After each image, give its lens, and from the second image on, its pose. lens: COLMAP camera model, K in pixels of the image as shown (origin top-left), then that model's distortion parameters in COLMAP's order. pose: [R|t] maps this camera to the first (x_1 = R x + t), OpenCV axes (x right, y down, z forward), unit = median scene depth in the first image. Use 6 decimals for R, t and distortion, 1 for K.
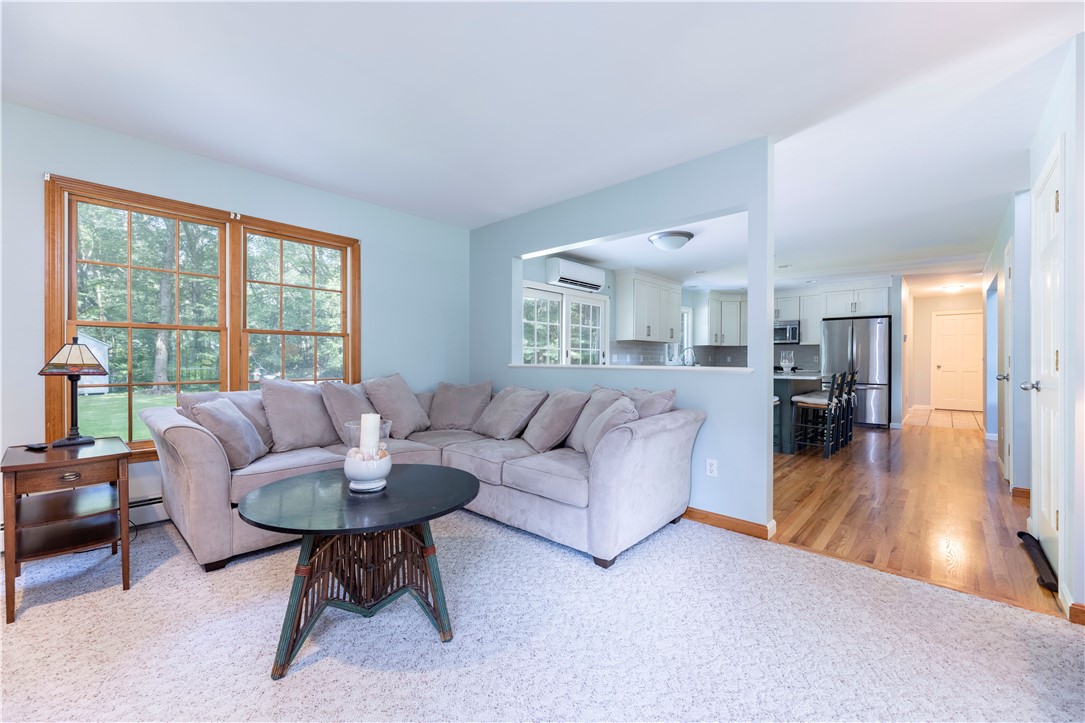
lens RADIAL K [[432.6, 0, 540.4], [0, 432.6, 361.6], [0, 0, 1]] dist [-0.001138, -0.000061]
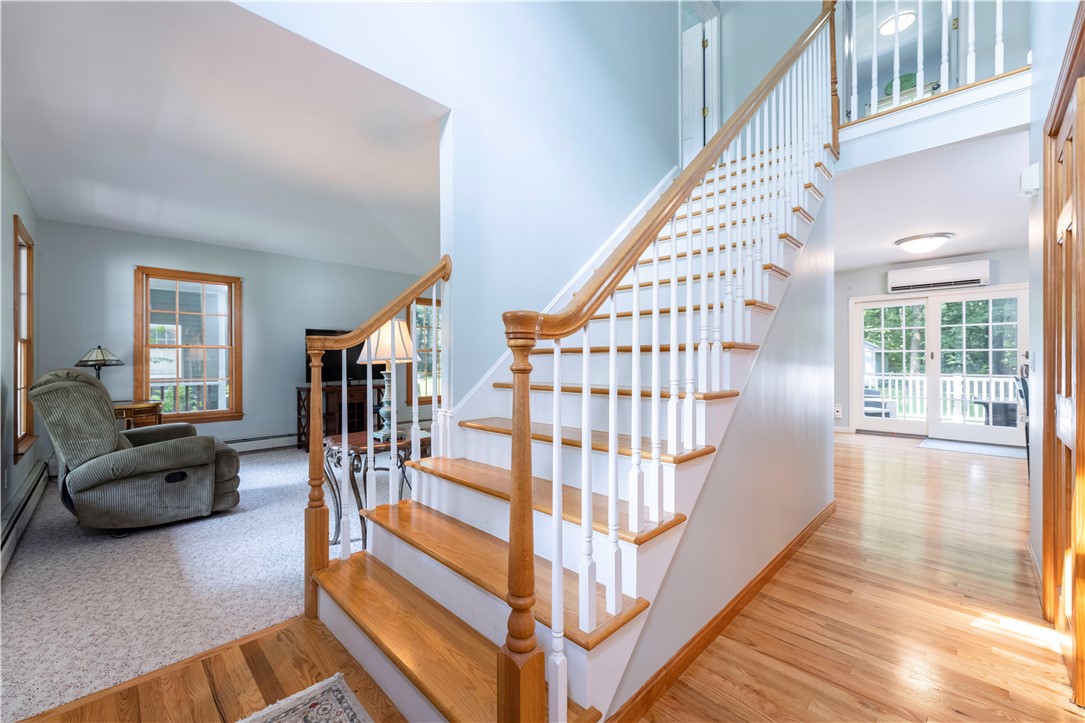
lens RADIAL K [[437.4, 0, 542.5], [0, 437.4, 361.5], [0, 0, 1]] dist [0.003556, 0.000364]
pose [[-0.026753, -0.000695, -0.999642, 2.211881], [-0.002135, 0.999998, -0.000638, -0.002537], [0.999640, 0.002118, -0.026754, 0.241059]]
